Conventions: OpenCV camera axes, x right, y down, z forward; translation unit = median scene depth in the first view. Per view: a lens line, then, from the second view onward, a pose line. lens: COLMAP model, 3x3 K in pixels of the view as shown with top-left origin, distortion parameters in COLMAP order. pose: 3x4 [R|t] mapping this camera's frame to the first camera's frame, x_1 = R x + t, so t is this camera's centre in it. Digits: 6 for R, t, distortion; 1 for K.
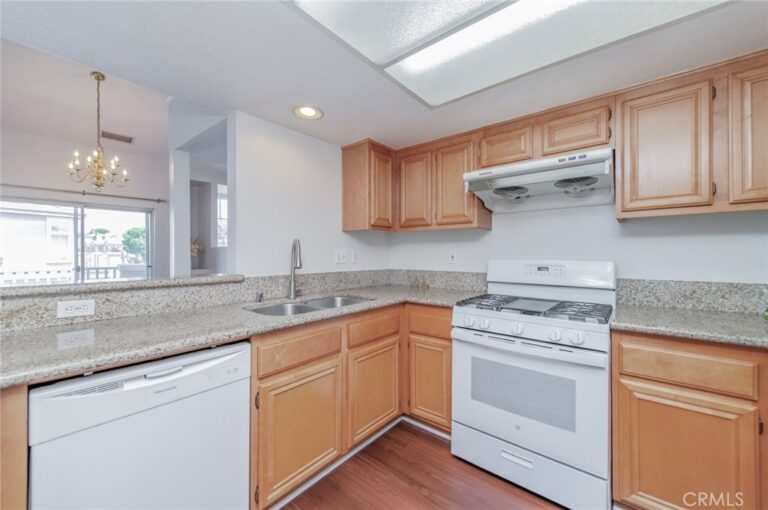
lens RADIAL K [[302.2, 0, 384.4], [0, 302.2, 253.8], [0, 0, 1]] dist [0.003262, 0.000236]
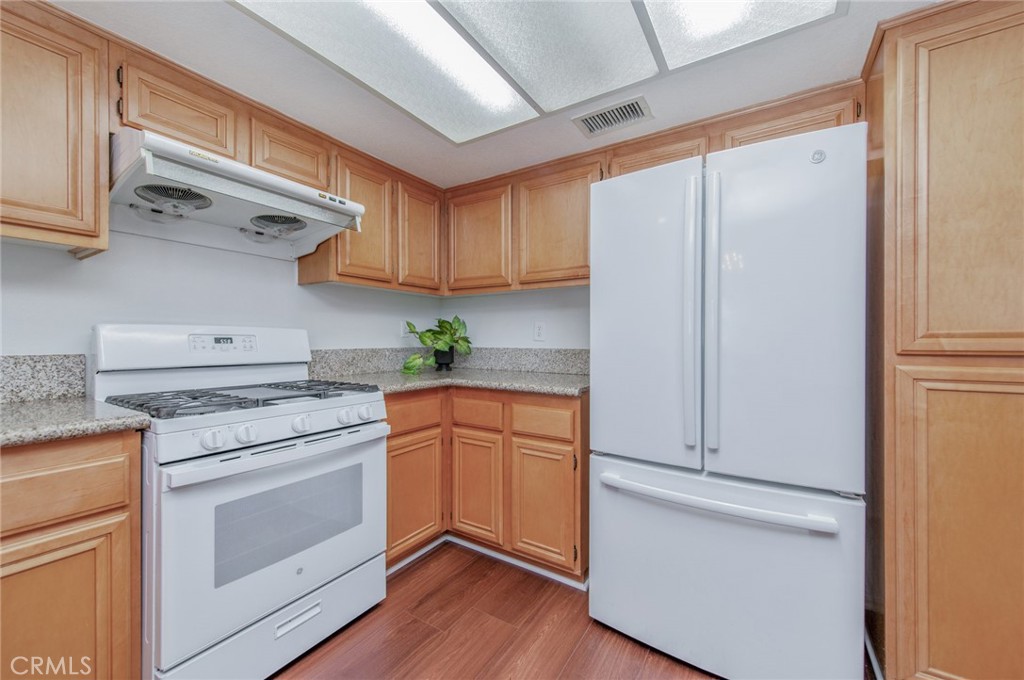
lens RADIAL K [[402.9, 0, 511.2], [0, 402.9, 341.5], [0, 0, 1]] dist [0.003262, 0.000236]
pose [[-0.125272, -0.004795, 0.992111, -0.470047], [-0.006407, 0.999971, 0.004024, 0.053716], [-0.992102, -0.005853, -0.125299, 0.604907]]
